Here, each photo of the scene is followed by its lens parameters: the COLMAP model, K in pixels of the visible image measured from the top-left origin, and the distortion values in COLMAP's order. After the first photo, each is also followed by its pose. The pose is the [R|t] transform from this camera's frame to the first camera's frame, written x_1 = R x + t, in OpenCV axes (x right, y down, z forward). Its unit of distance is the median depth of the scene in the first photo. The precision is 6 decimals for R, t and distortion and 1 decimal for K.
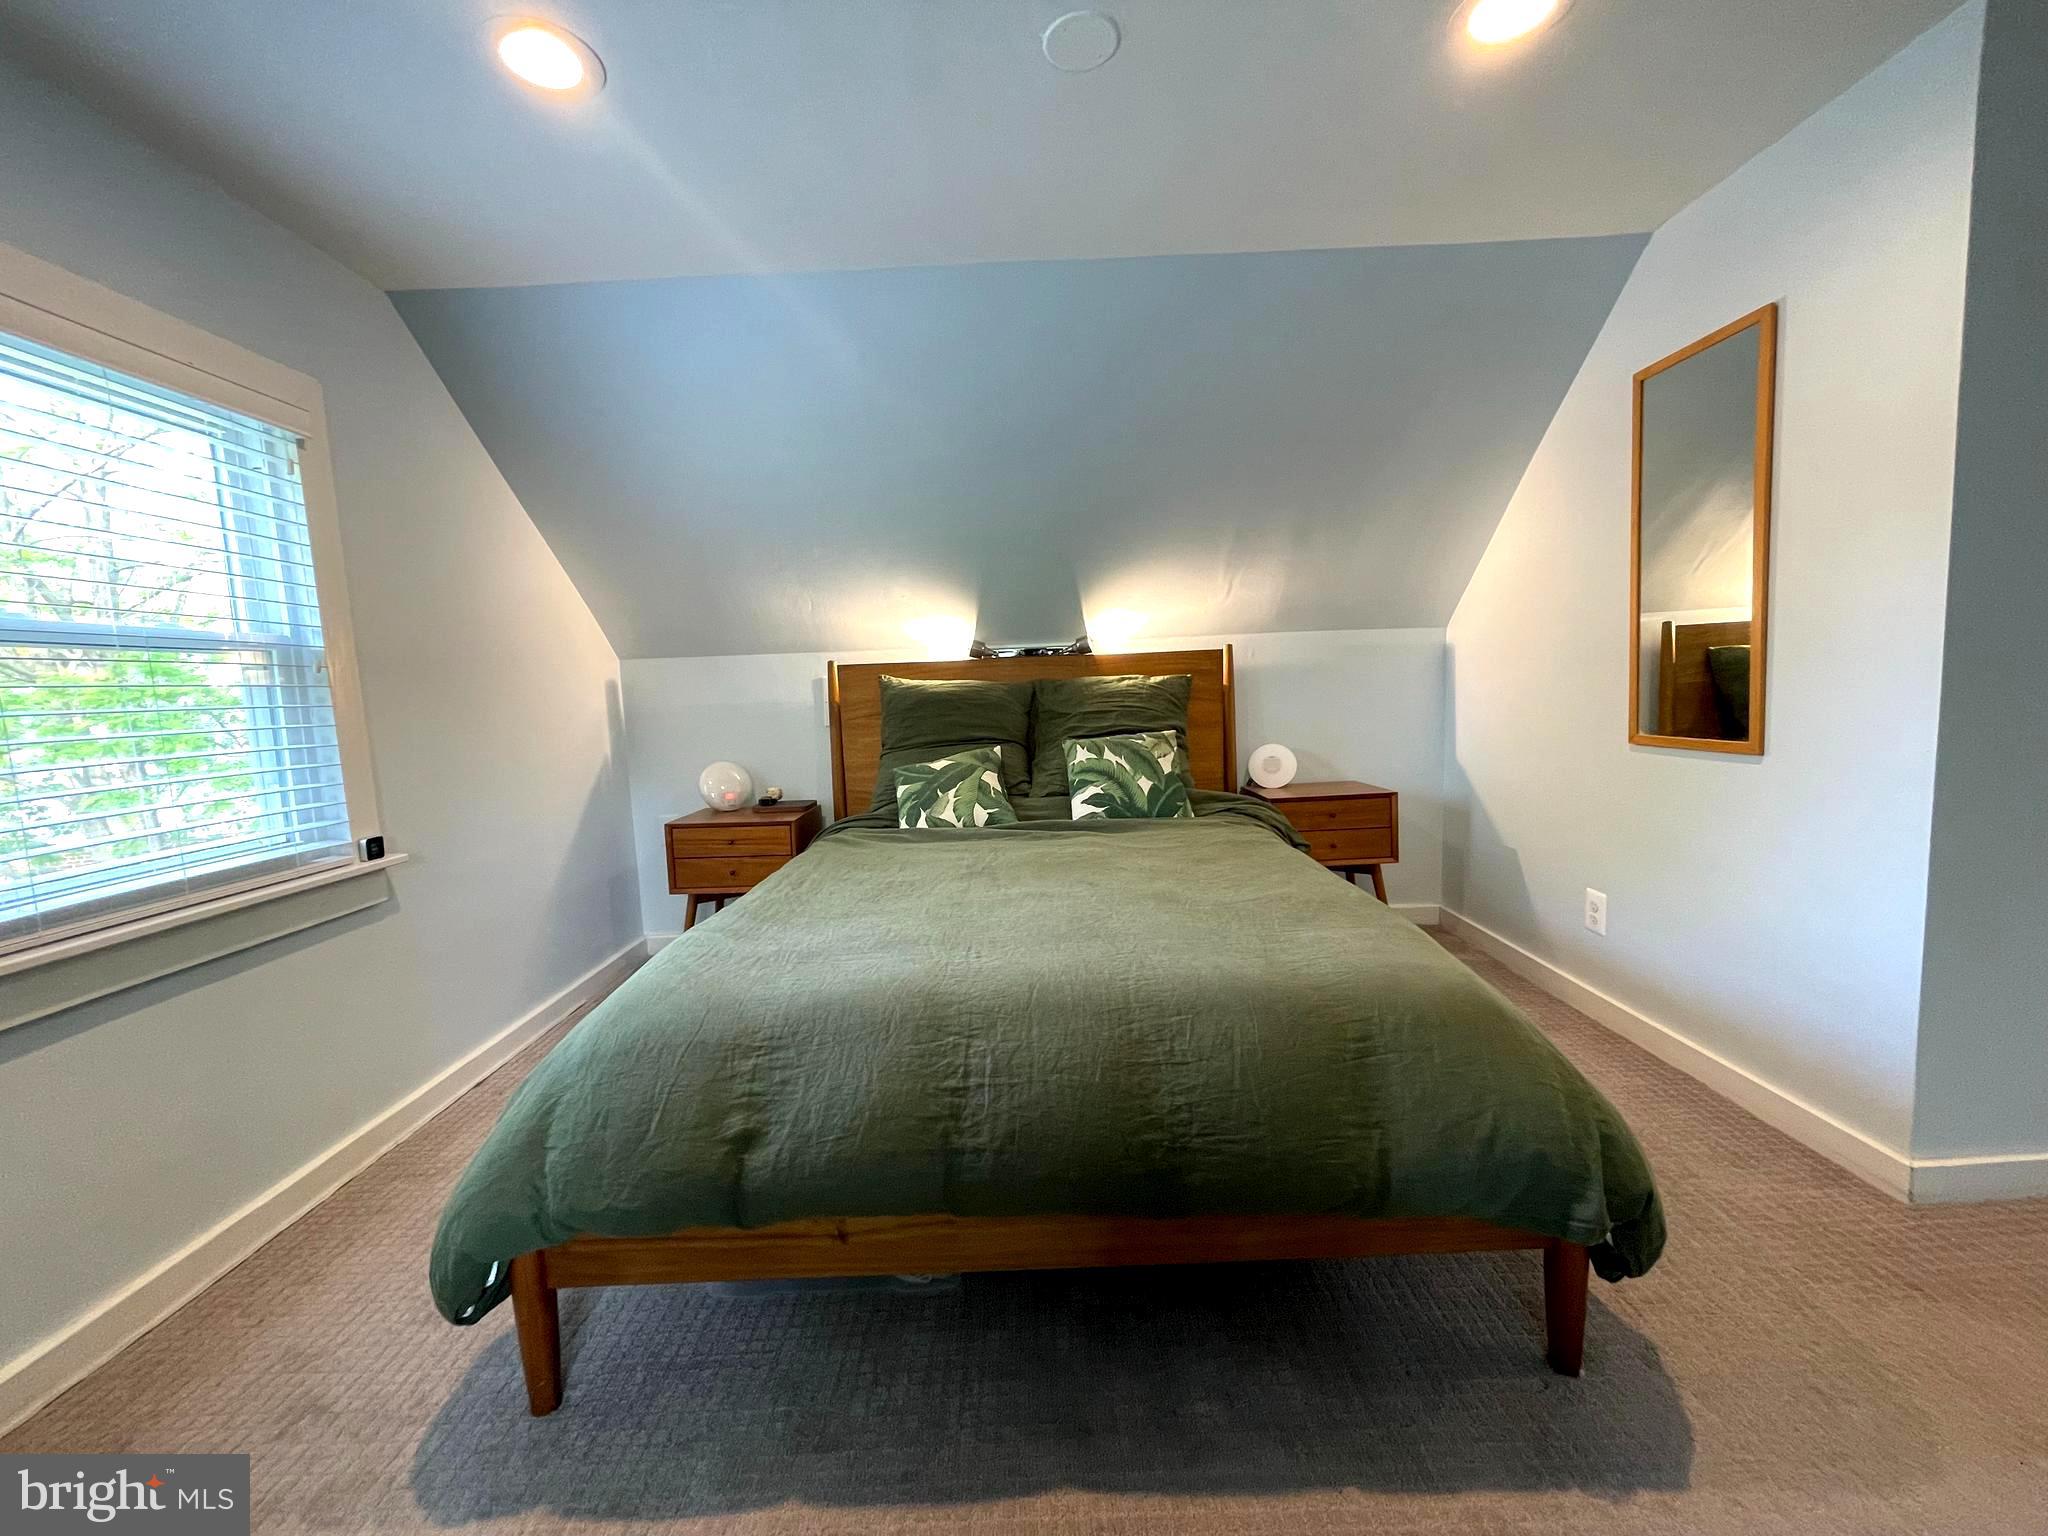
lens RADIAL K [[822.9, 0, 1026.2], [0, 822.9, 766.7], [0, 0, 1]] dist [-0.003276, 0.001881]
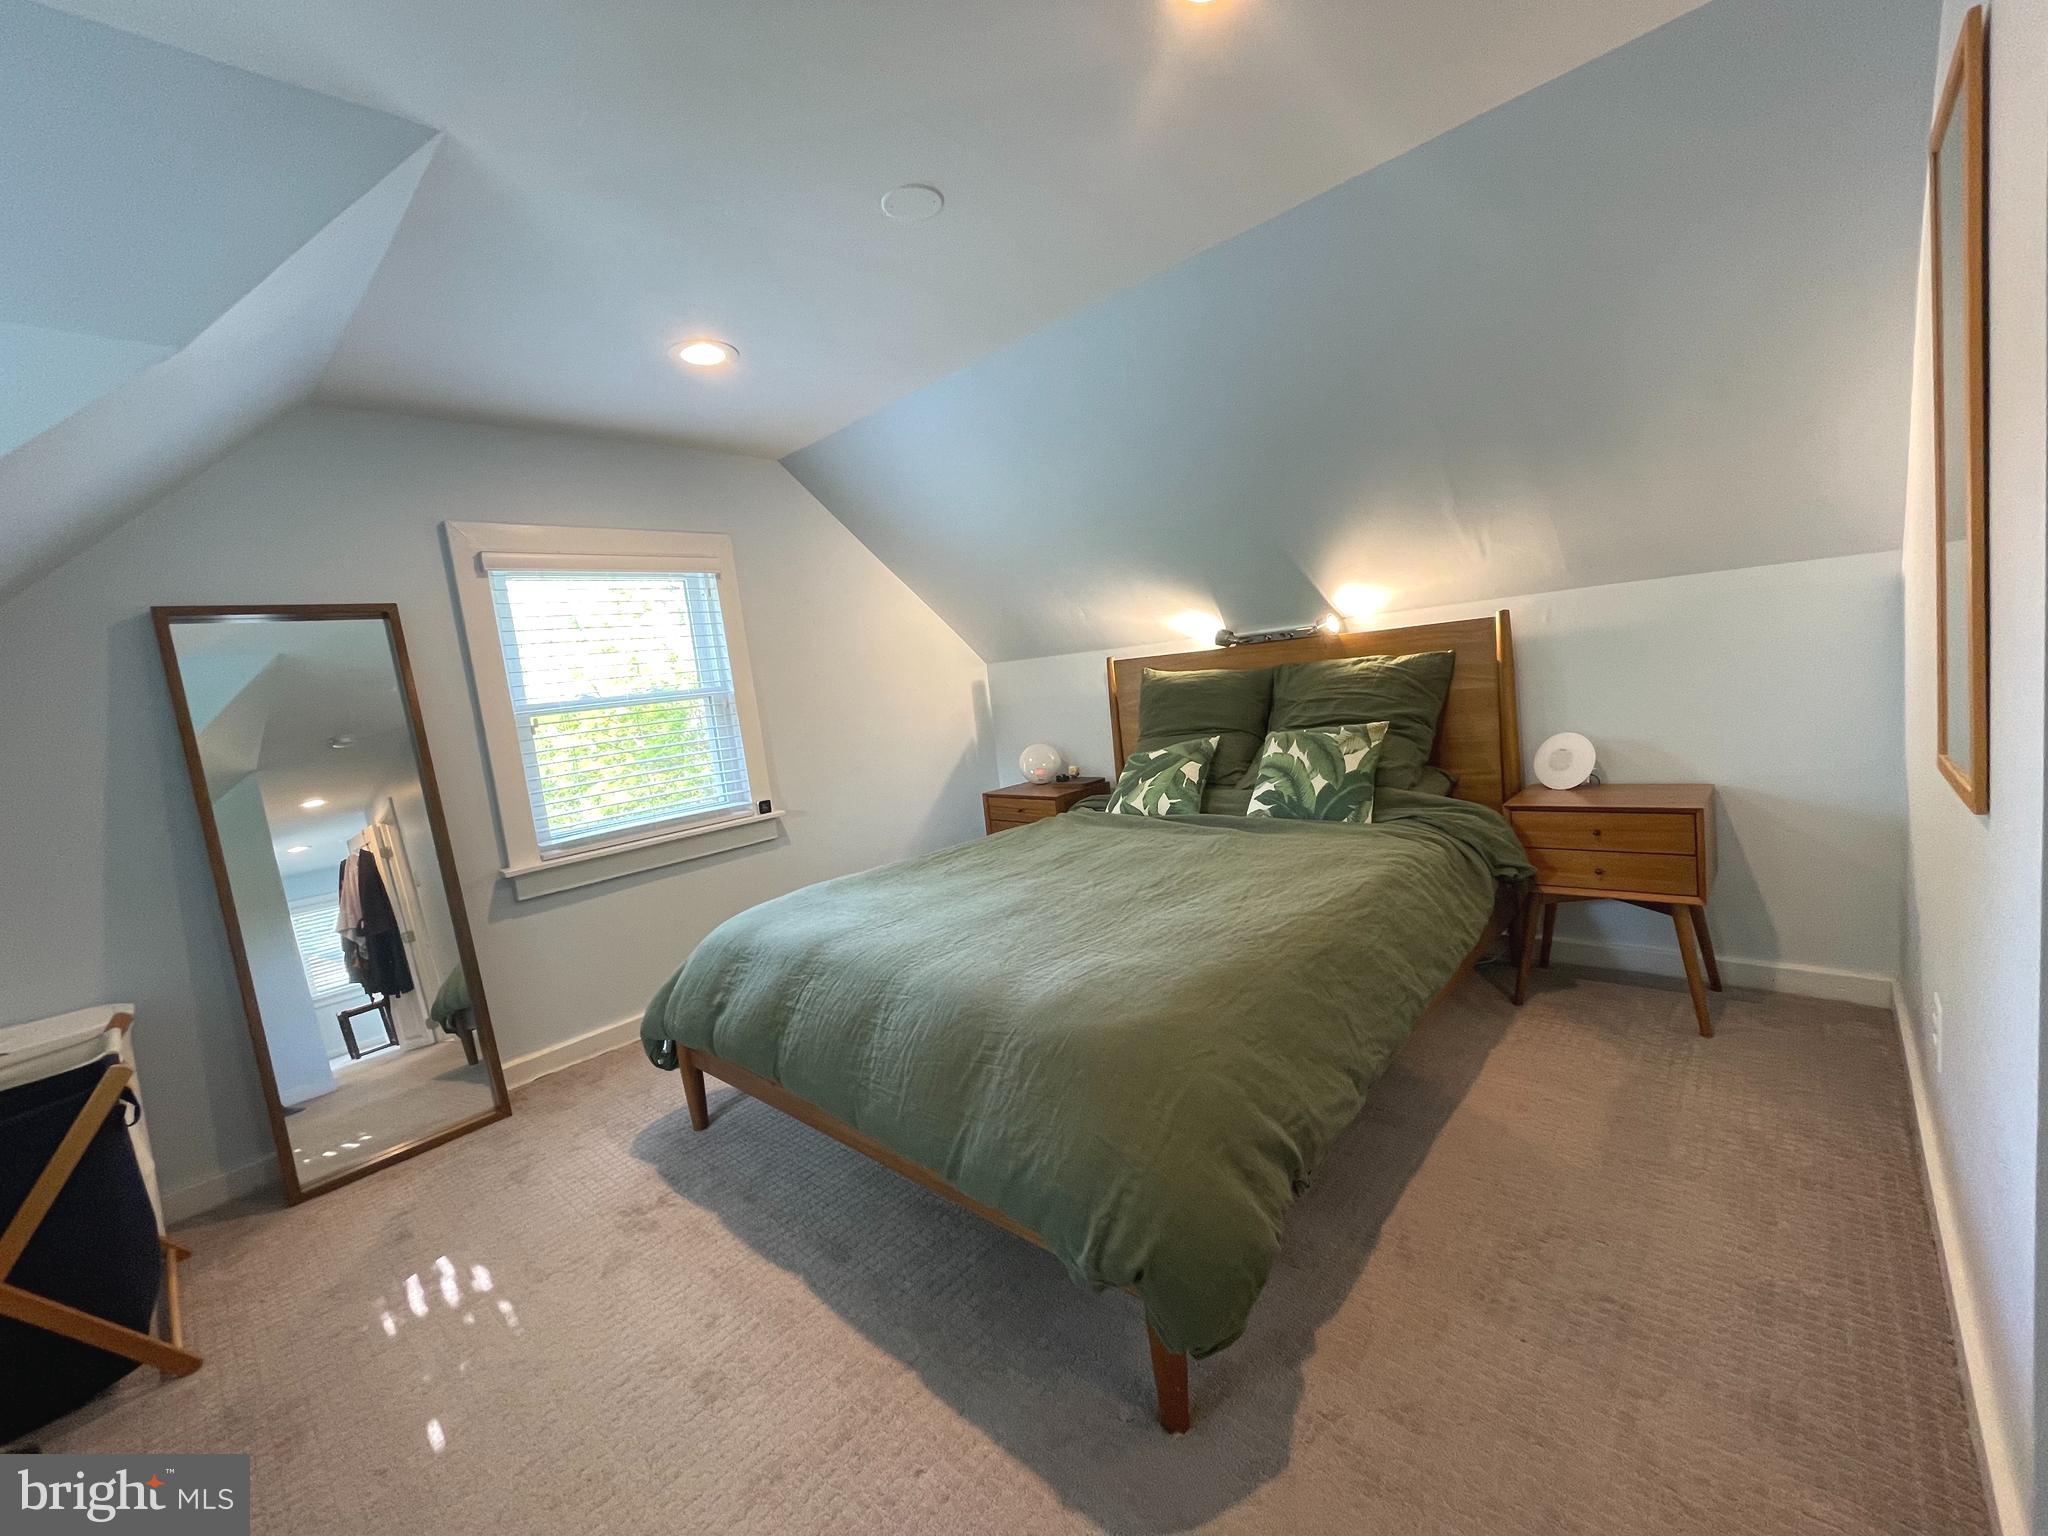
lens RADIAL K [[822.9, 0, 1017.4], [0, 822.9, 765.7], [0, 0, 1]] dist [-0.003276, 0.001881]
pose [[0.729713, 0.035067, -0.682854, 0.520629], [0.013322, 0.997765, 0.065475, -0.062951], [0.683624, -0.056875, 0.727615, 0.085324]]
